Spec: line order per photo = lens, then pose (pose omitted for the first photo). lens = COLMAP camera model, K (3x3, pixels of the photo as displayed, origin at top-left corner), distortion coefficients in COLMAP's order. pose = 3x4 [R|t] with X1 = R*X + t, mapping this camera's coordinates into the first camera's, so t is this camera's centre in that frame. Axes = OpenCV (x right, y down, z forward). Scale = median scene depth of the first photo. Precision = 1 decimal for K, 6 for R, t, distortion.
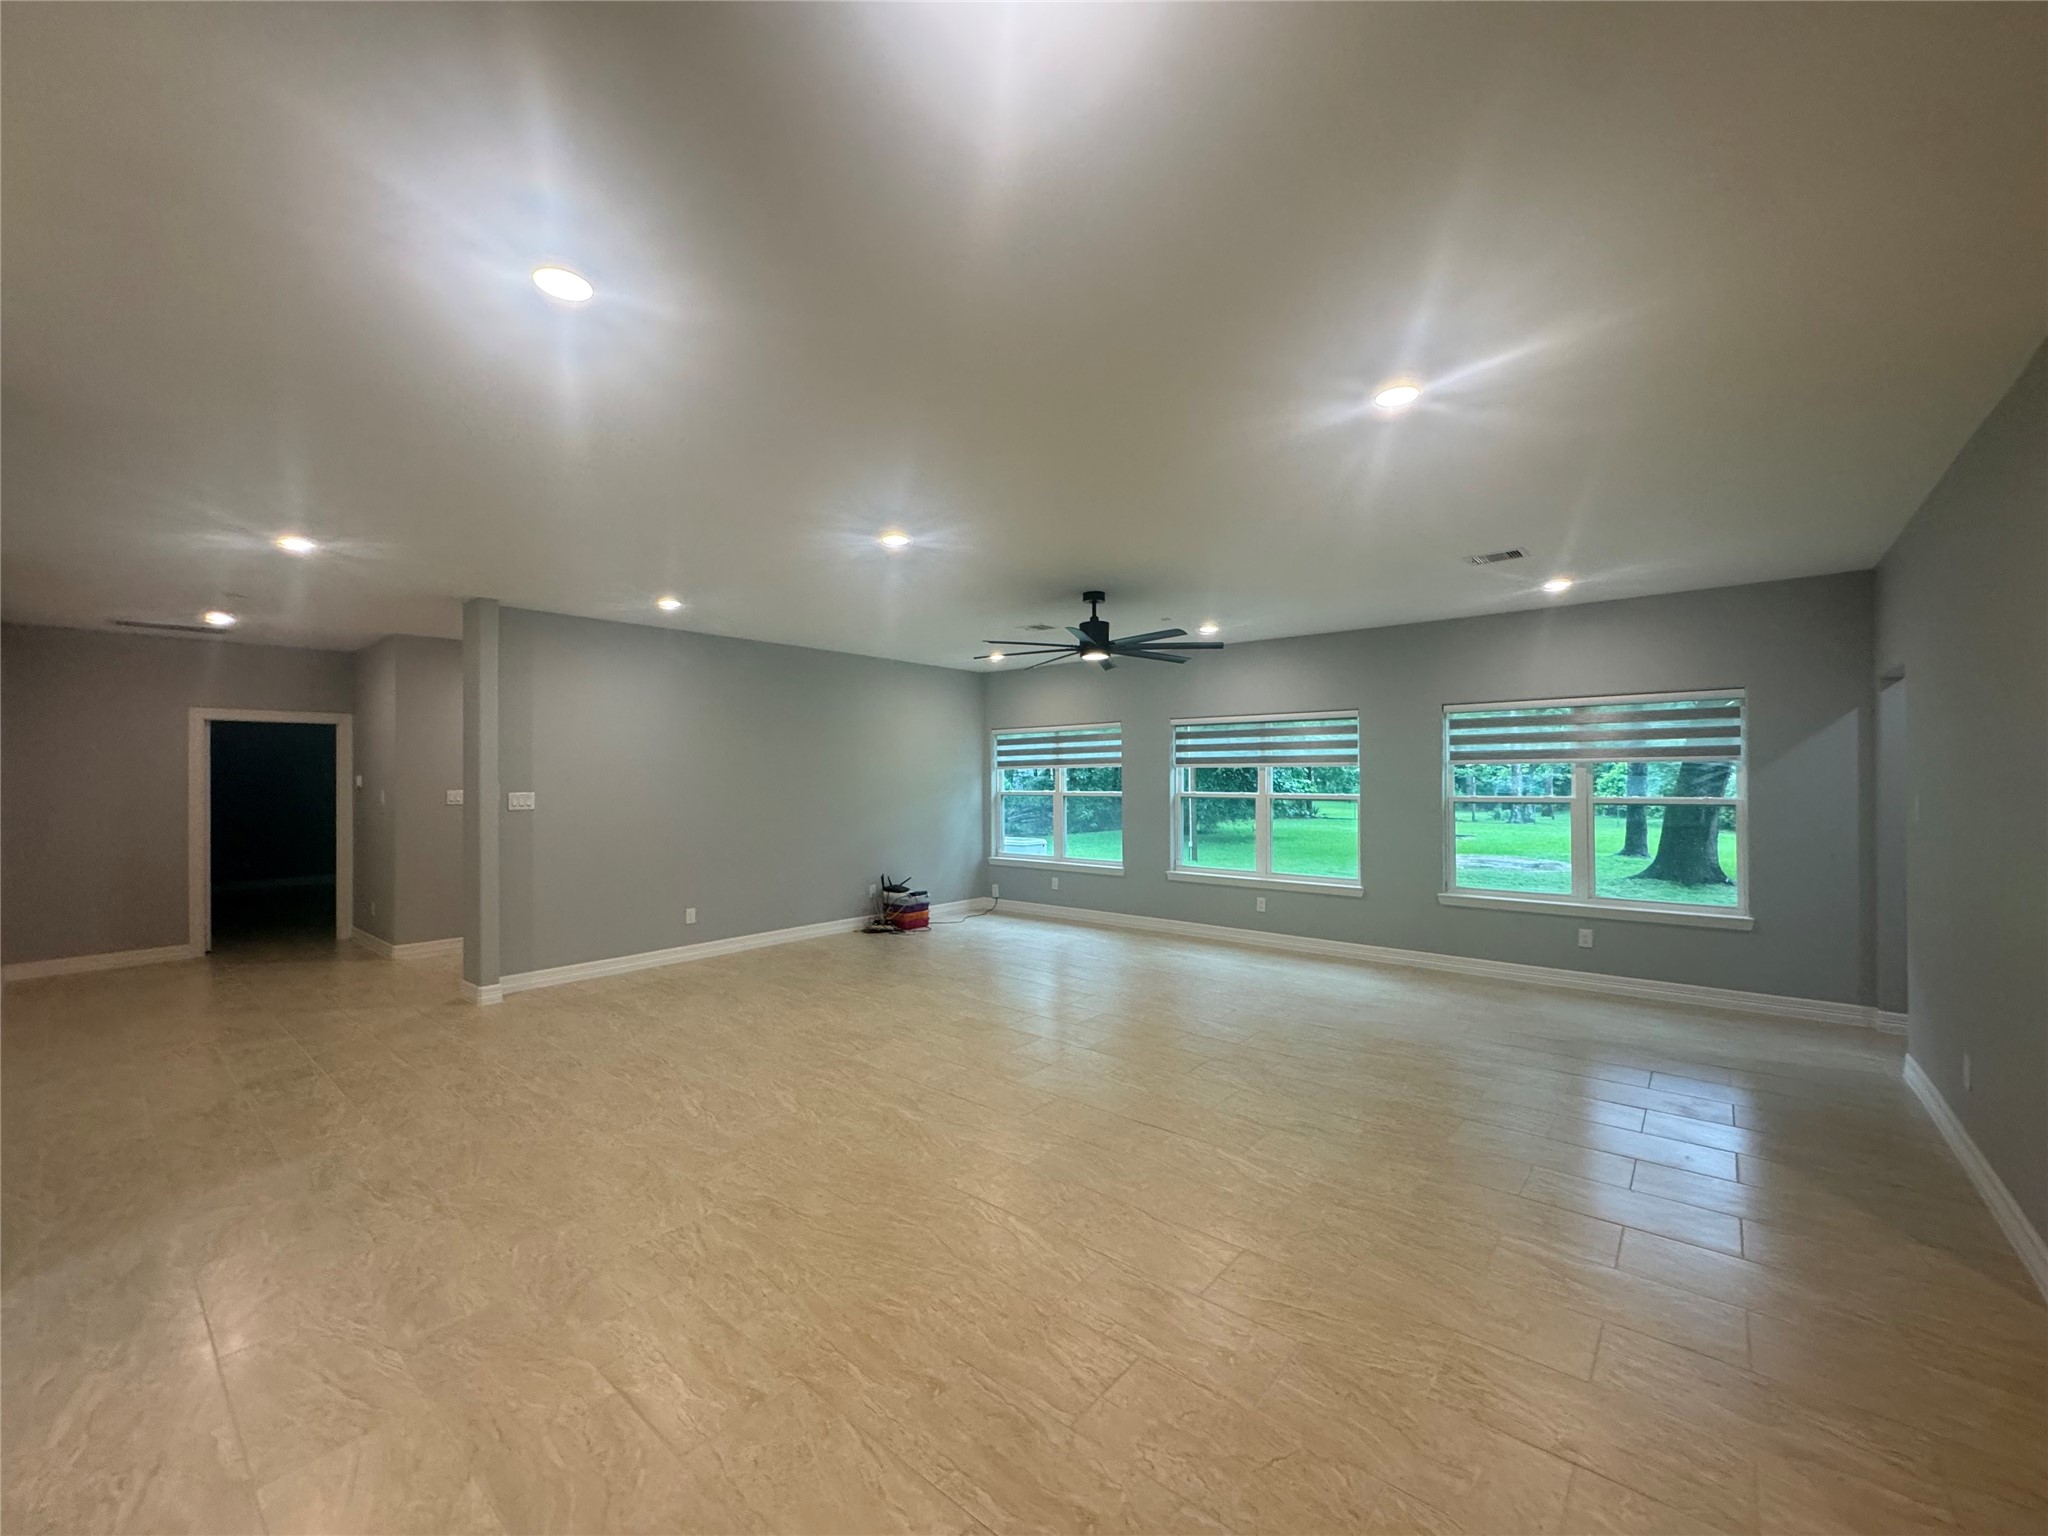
lens RADIAL K [[821.8, 0, 1022.4], [0, 821.8, 772.0], [0, 0, 1]] dist [-0.003934, 0.001224]
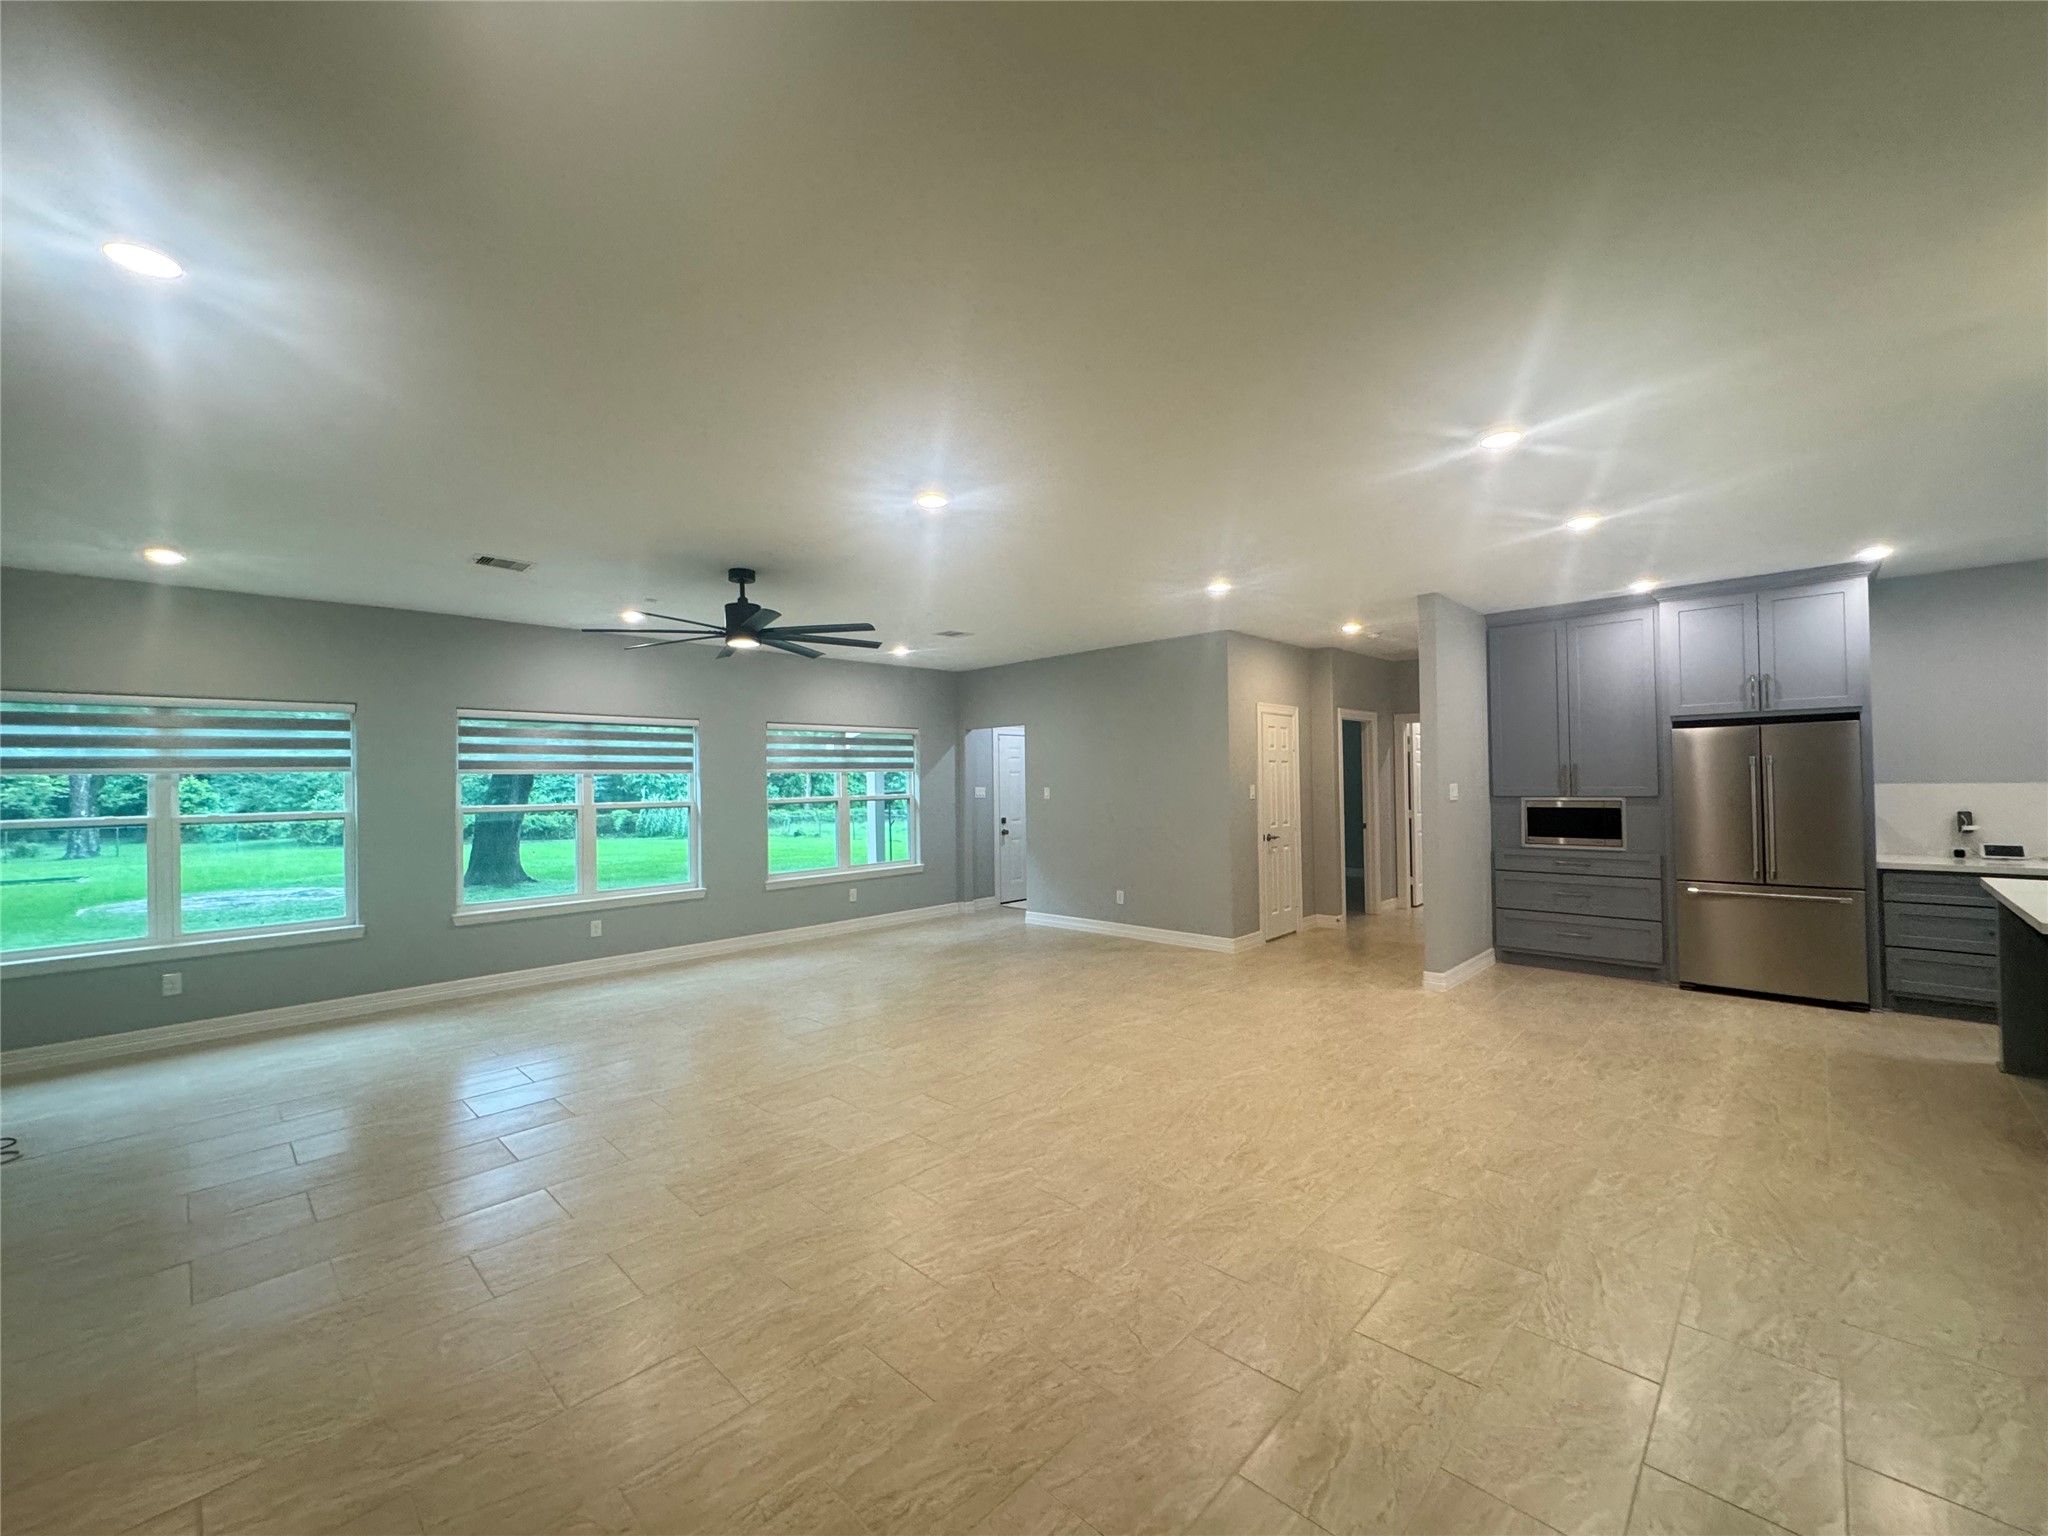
lens RADIAL K [[821.8, 0, 1026.2], [0, 821.8, 768.2], [0, 0, 1]] dist [-0.003934, 0.001224]
pose [[0.062503, 0.017970, 0.997883, -0.657596], [0.009680, 0.999780, -0.018610, 0.010435], [-0.997998, 0.010822, 0.062315, 0.553042]]
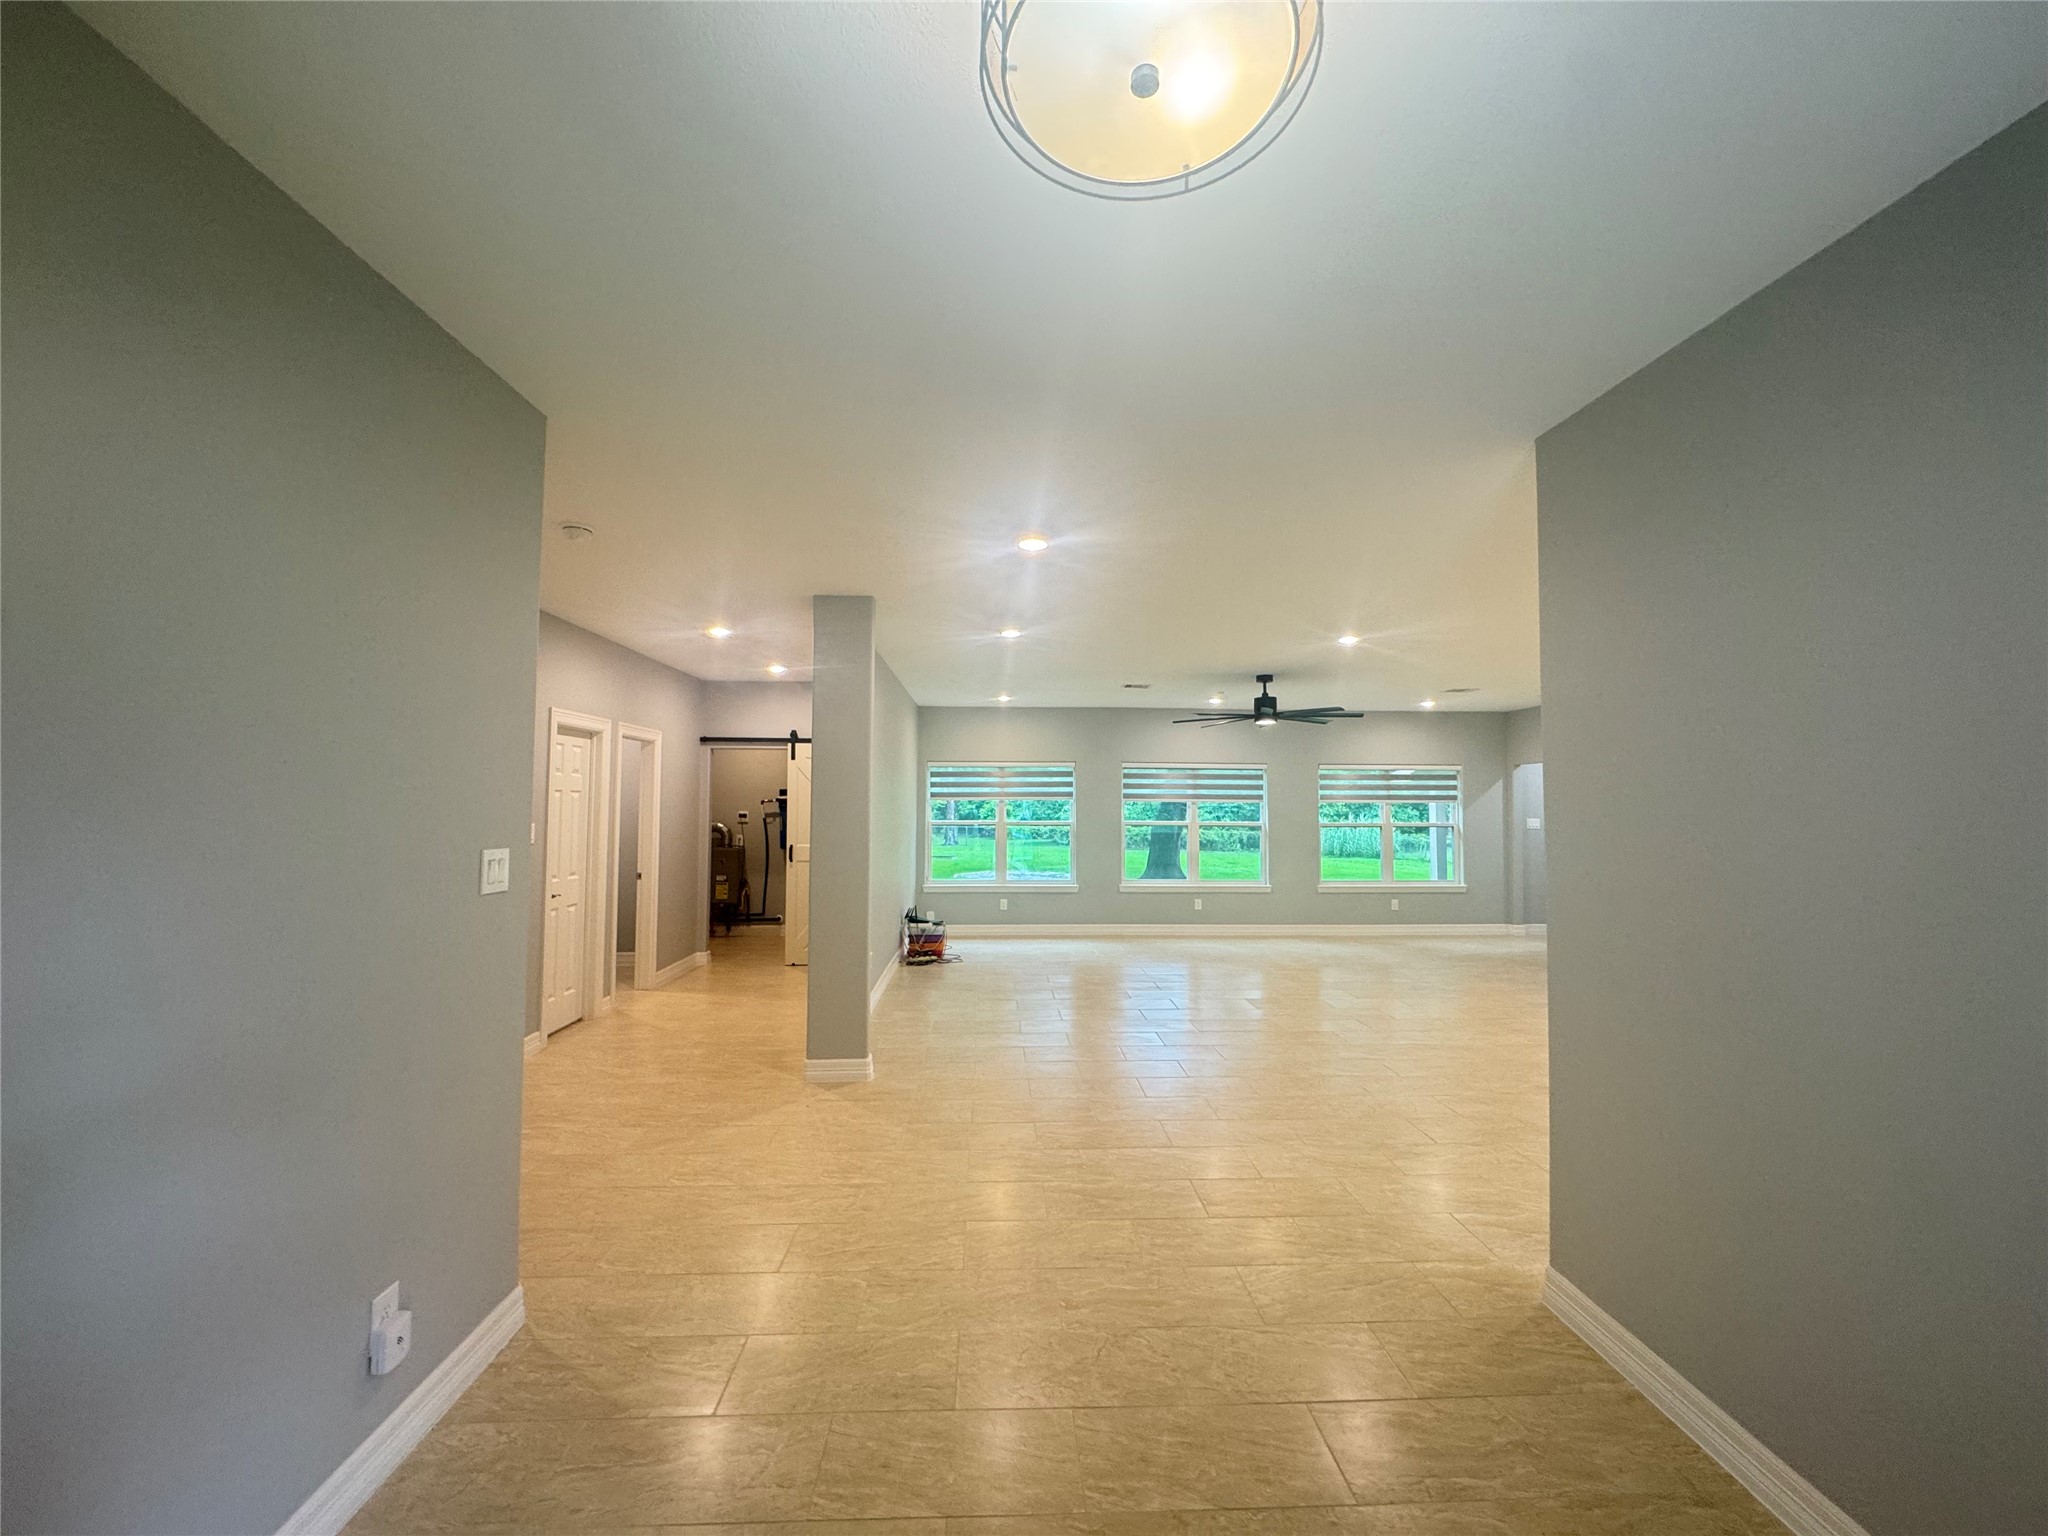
lens RADIAL K [[821.8, 0, 1025.0], [0, 821.8, 769.8], [0, 0, 1]] dist [-0.003934, 0.001224]
pose [[0.732945, 0.037536, 0.679251, -0.968172], [-0.012216, 0.999042, -0.042027, 0.001038], [-0.680178, 0.022506, 0.732702, 0.234530]]
